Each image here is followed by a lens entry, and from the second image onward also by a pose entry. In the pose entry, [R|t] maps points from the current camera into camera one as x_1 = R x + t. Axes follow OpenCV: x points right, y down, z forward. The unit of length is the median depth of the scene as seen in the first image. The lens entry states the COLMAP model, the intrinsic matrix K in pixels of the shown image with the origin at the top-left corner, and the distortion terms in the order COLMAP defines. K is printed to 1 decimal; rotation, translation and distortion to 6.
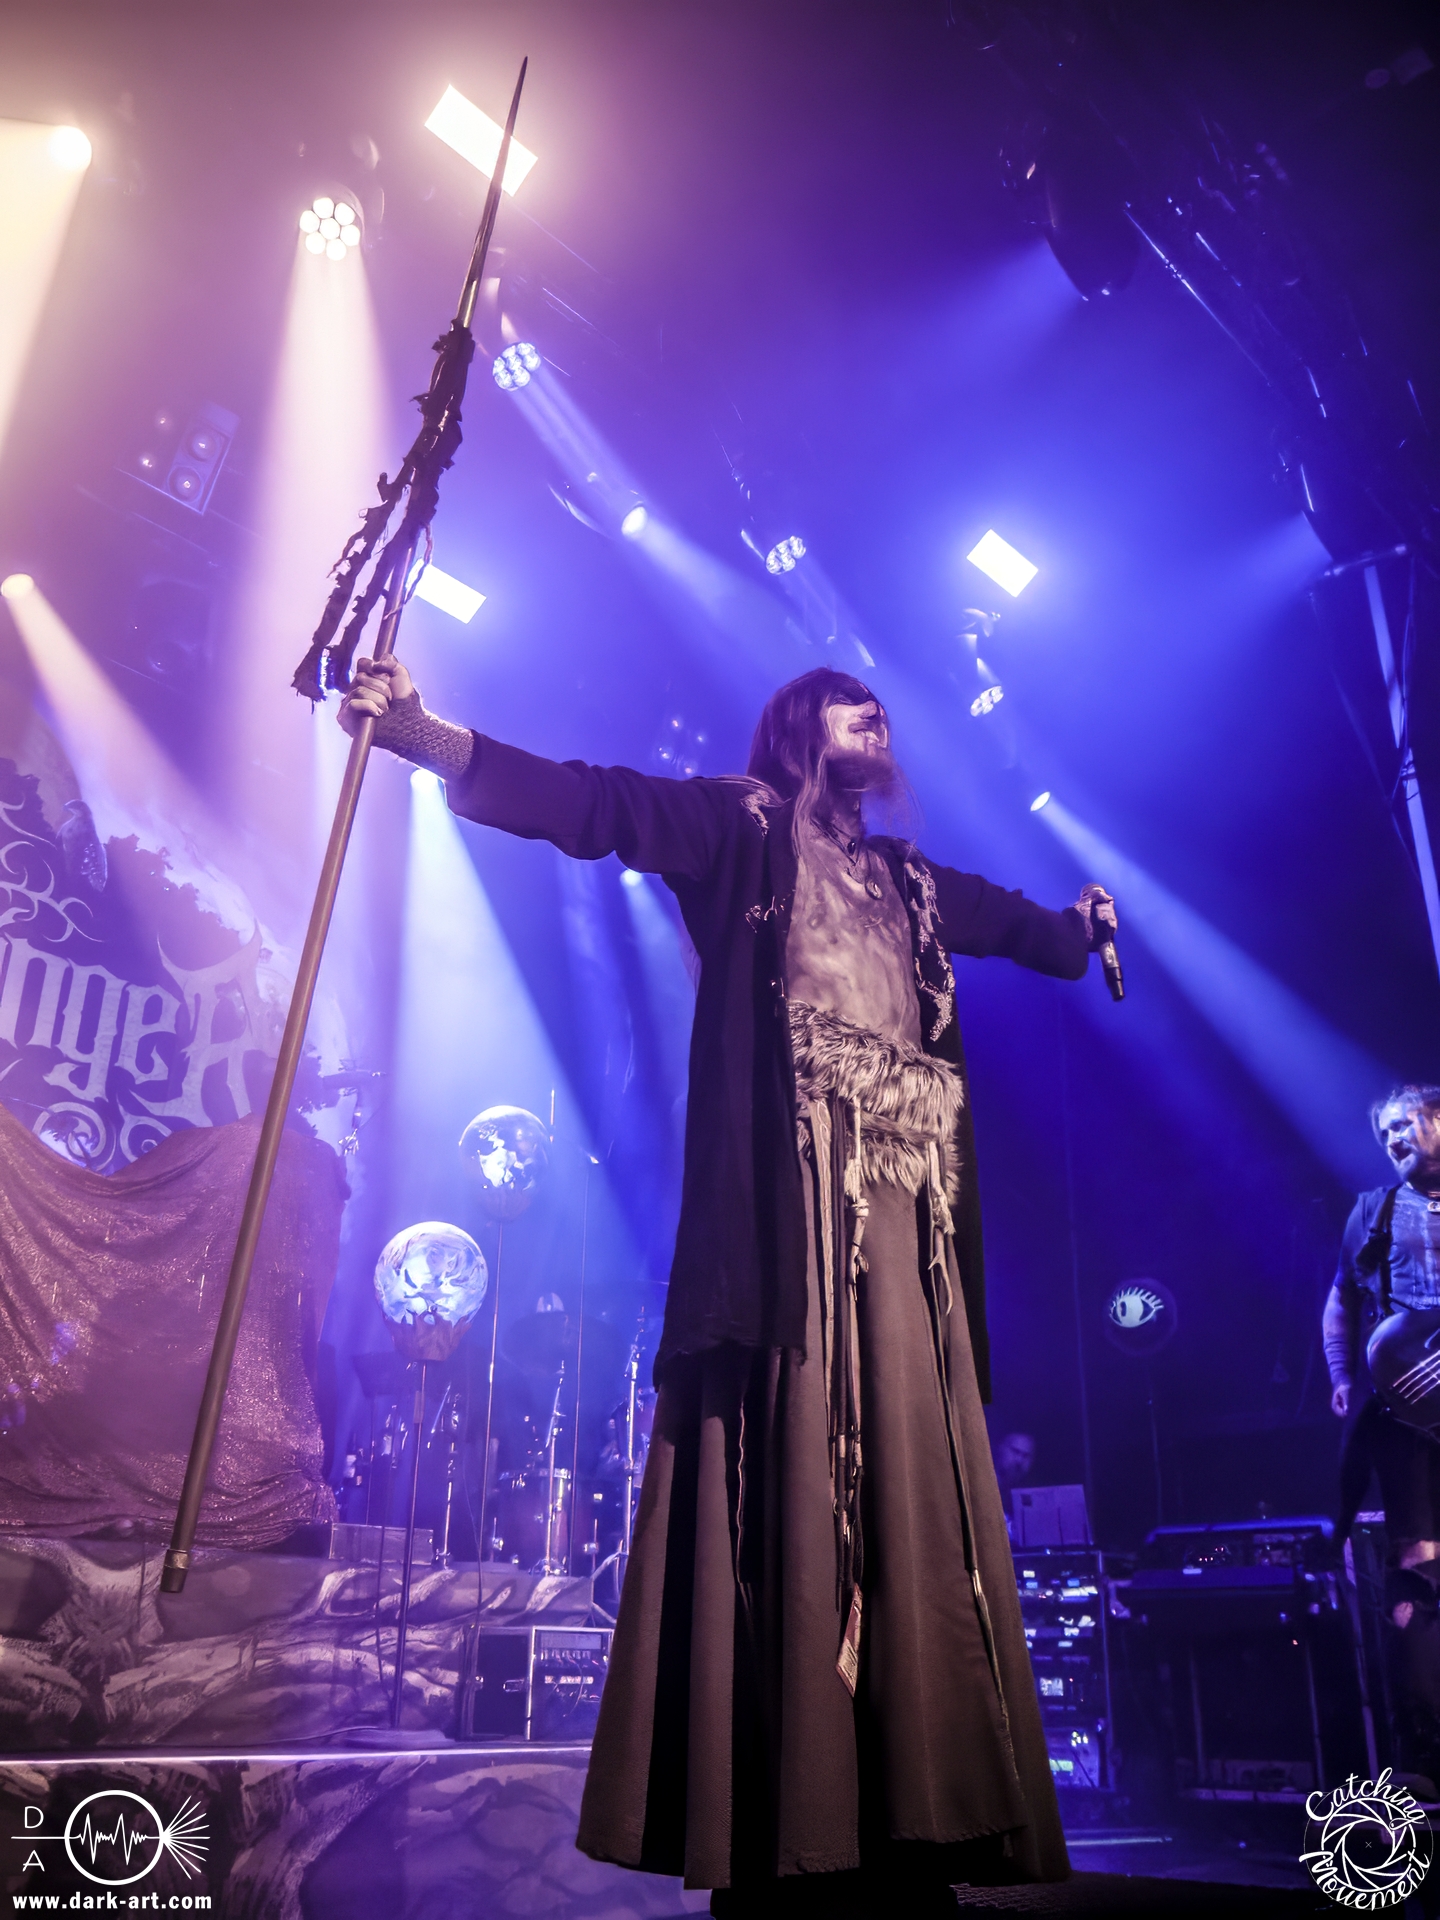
lens RADIAL K [[1641.8, 0, 718.4], [0, 1641.8, 952.6], [0, 0, 1]] dist [-0.056691, 0.036898]
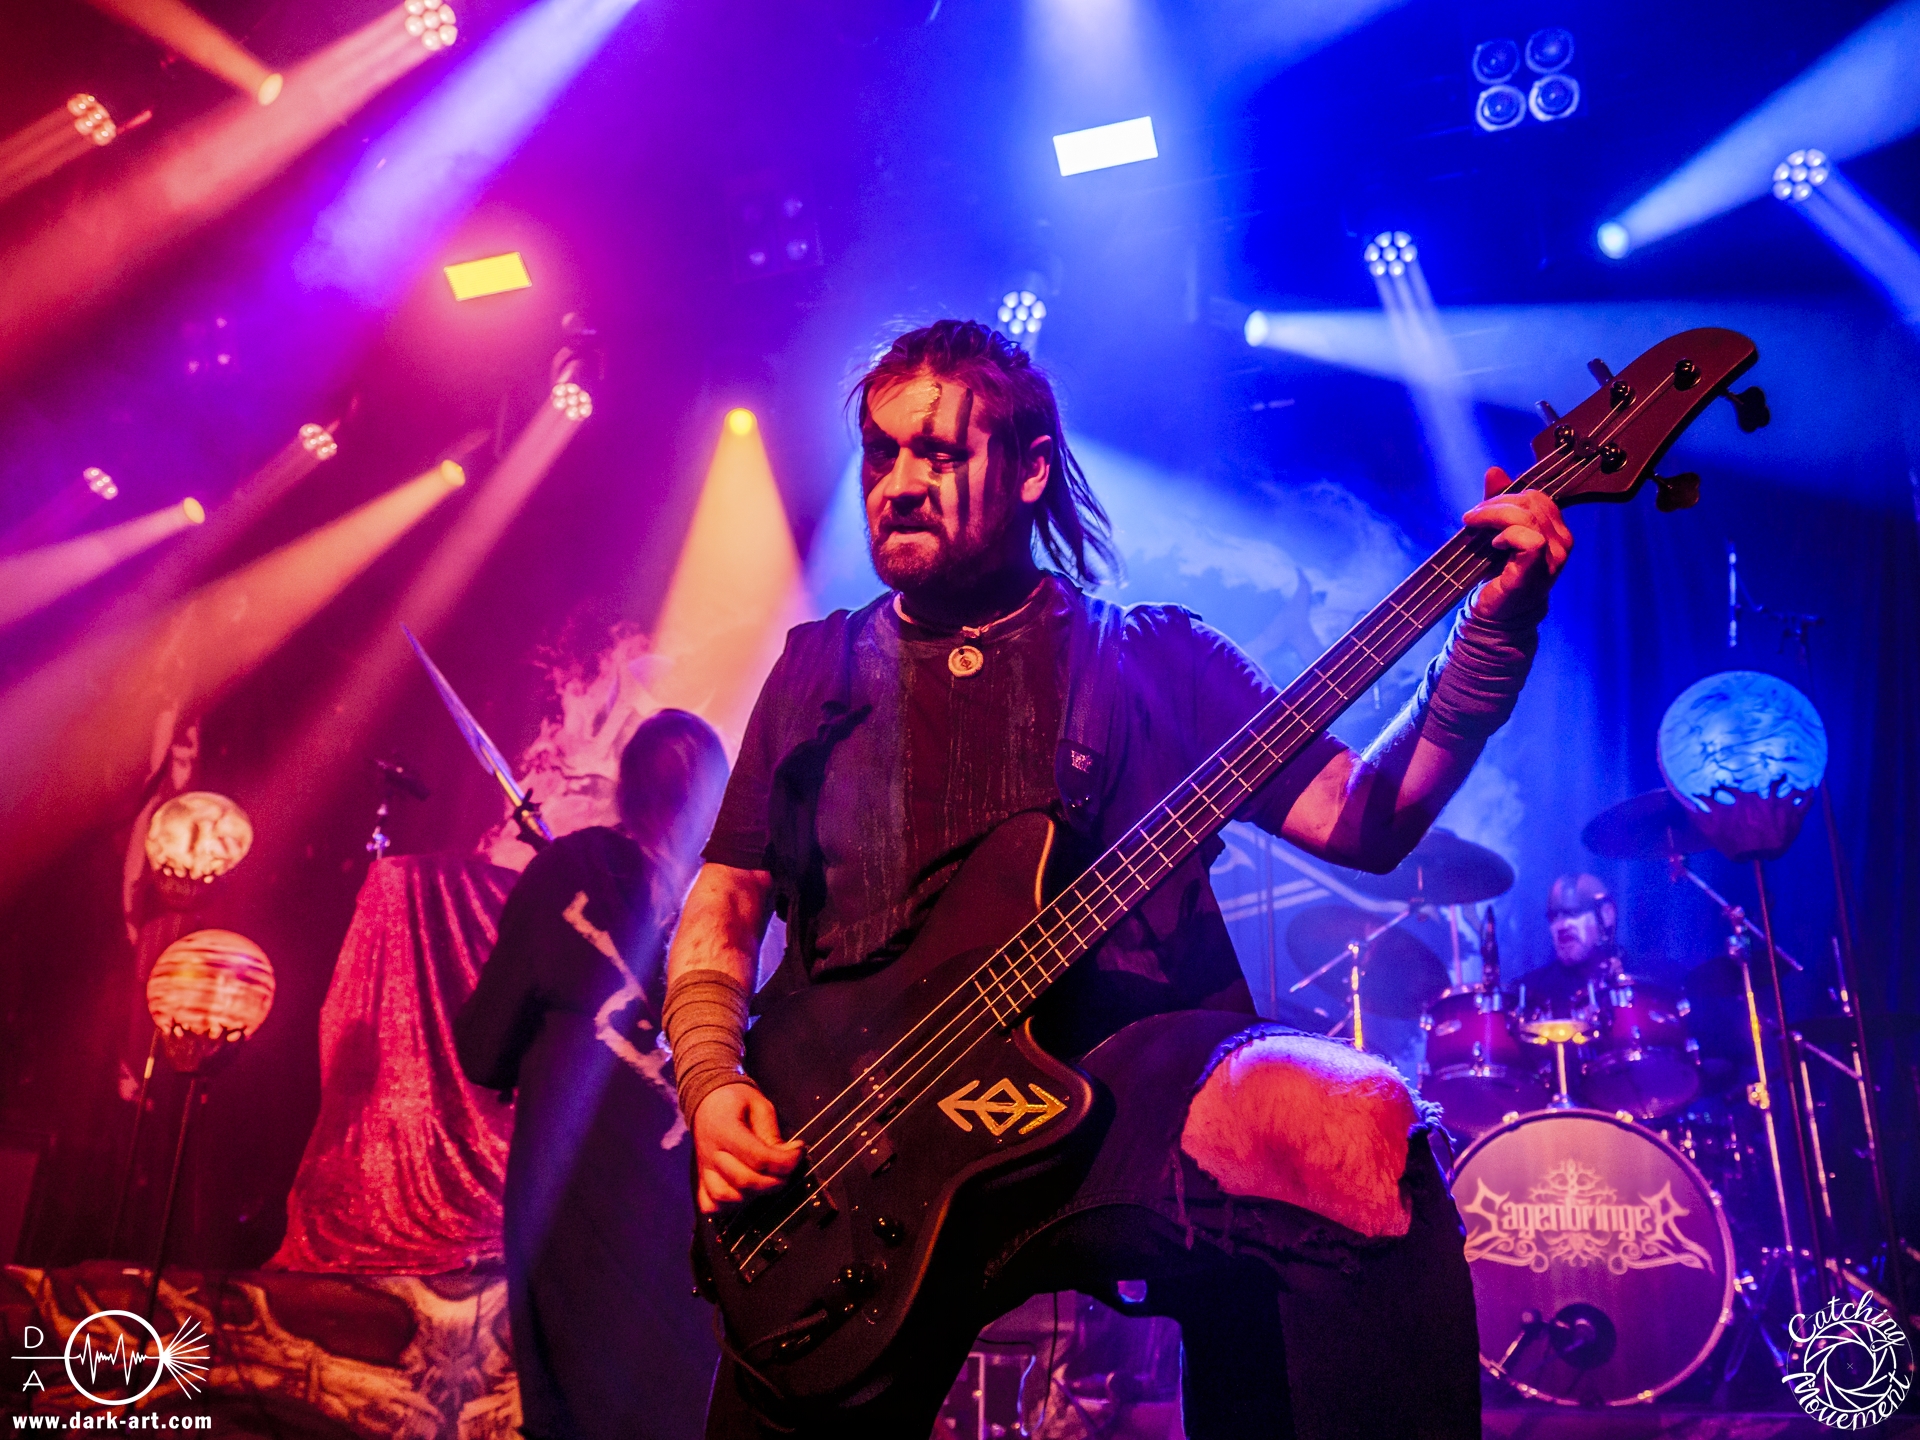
lens RADIAL K [[1641.8, 0, 964.2], [0, 1641.8, 729.0], [0, 0, 1]] dist [-0.056691, 0.036898]
pose [[0.397369, -0.344730, -0.850446, 0.678950], [0.350765, 0.913441, -0.206371, 0.332749], [0.847975, -0.216301, 0.483893, 0.756206]]
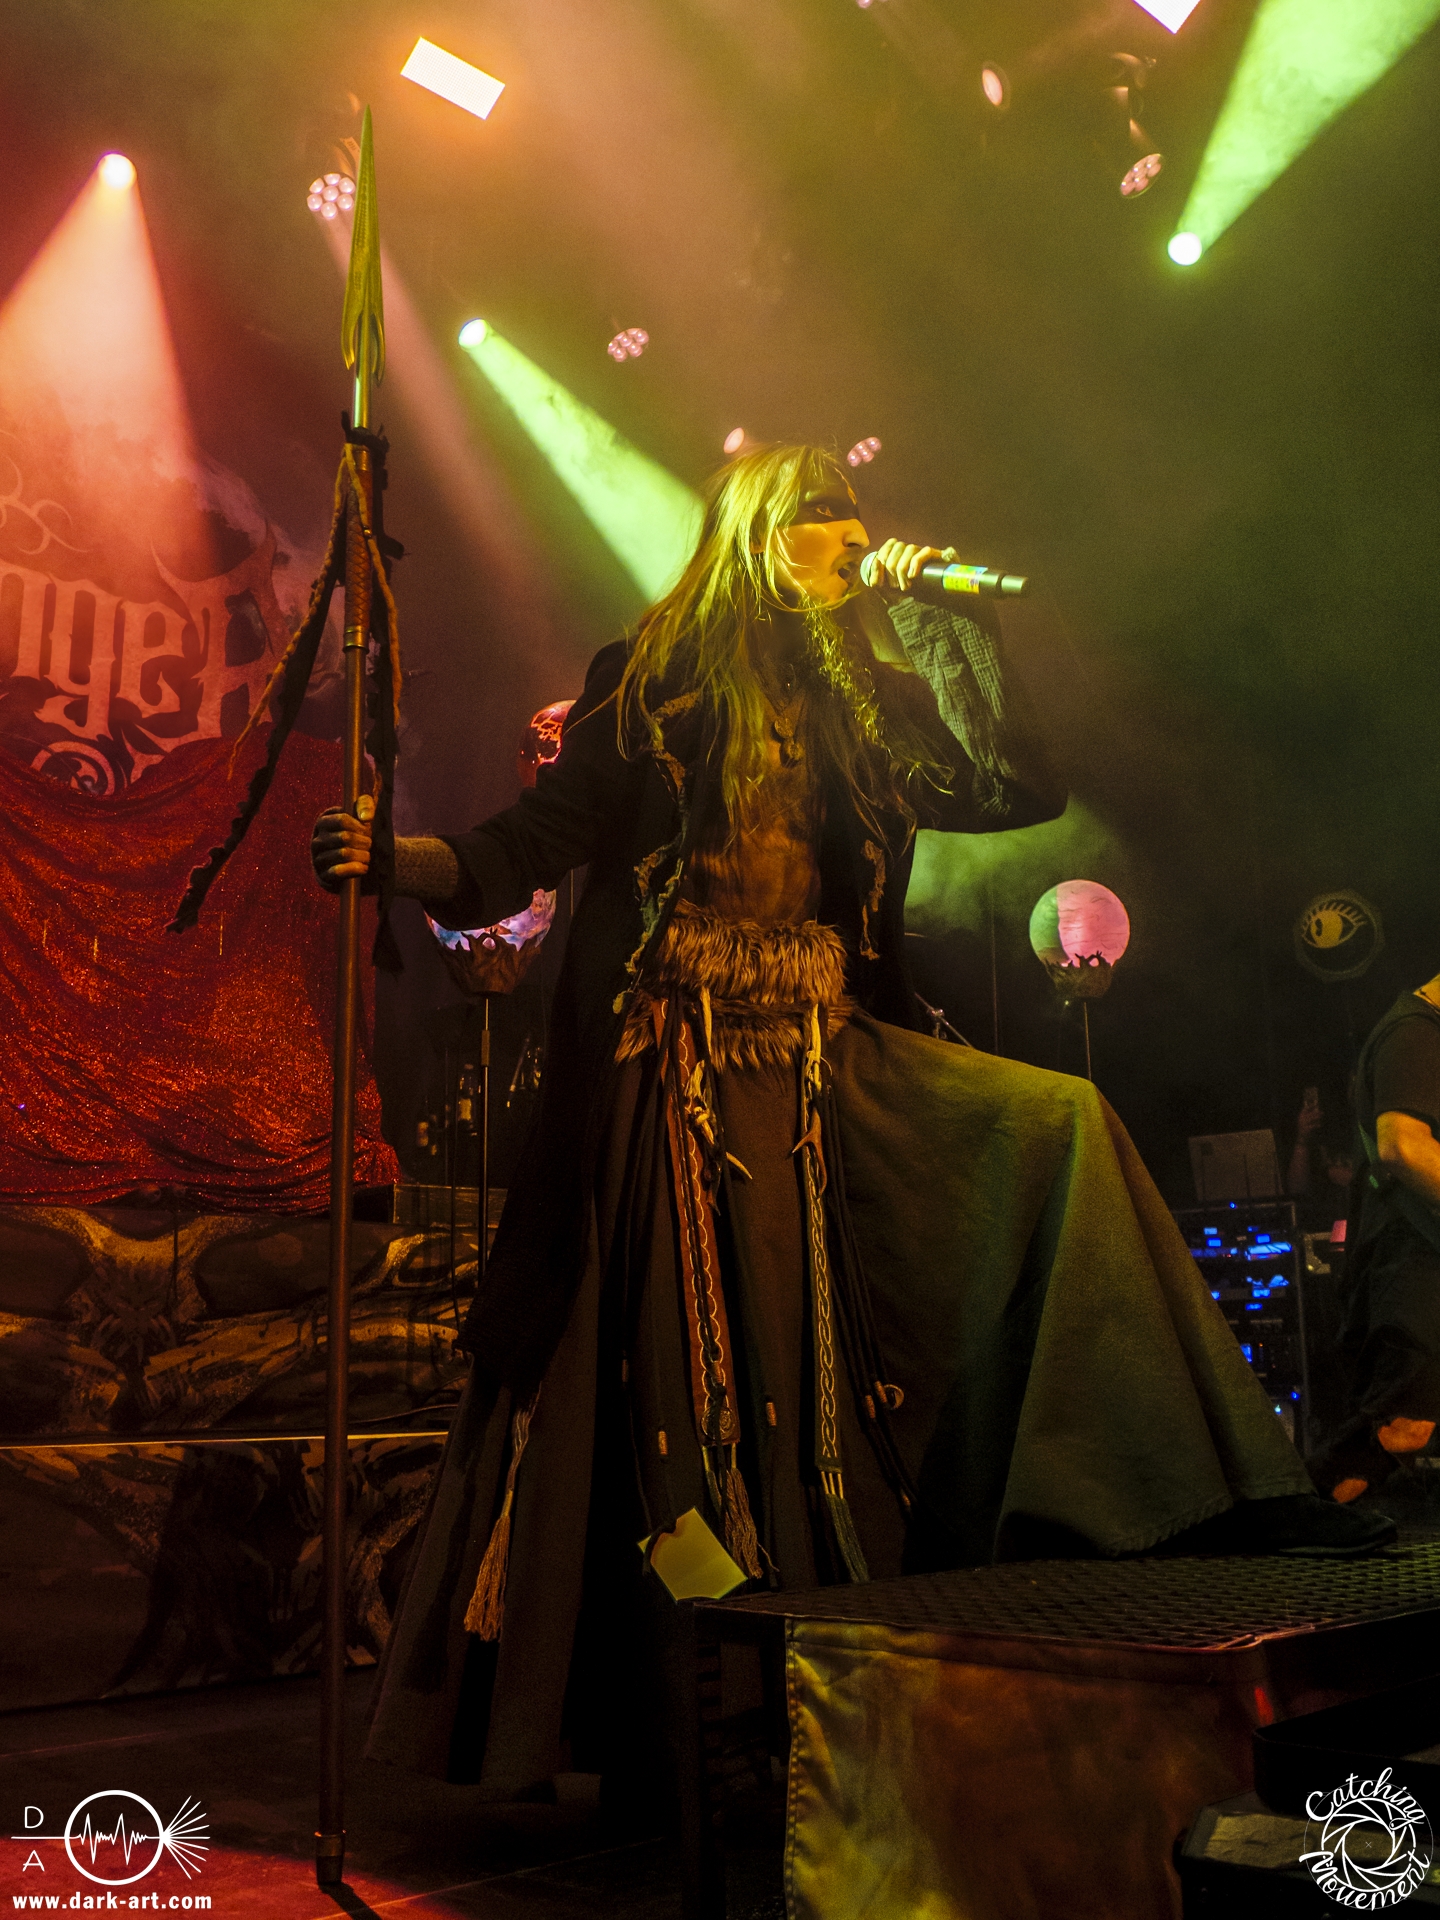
lens RADIAL K [[1864.8, 0, 717.9], [0, 1864.8, 925.1], [0, 0, 1]] dist [-0.058051, 0.038905]
pose [[0.996807, -0.044631, -0.066217, 0.003474], [0.055794, 0.982505, 0.177683, 0.052780], [0.057128, -0.180810, 0.981858, 0.074030]]
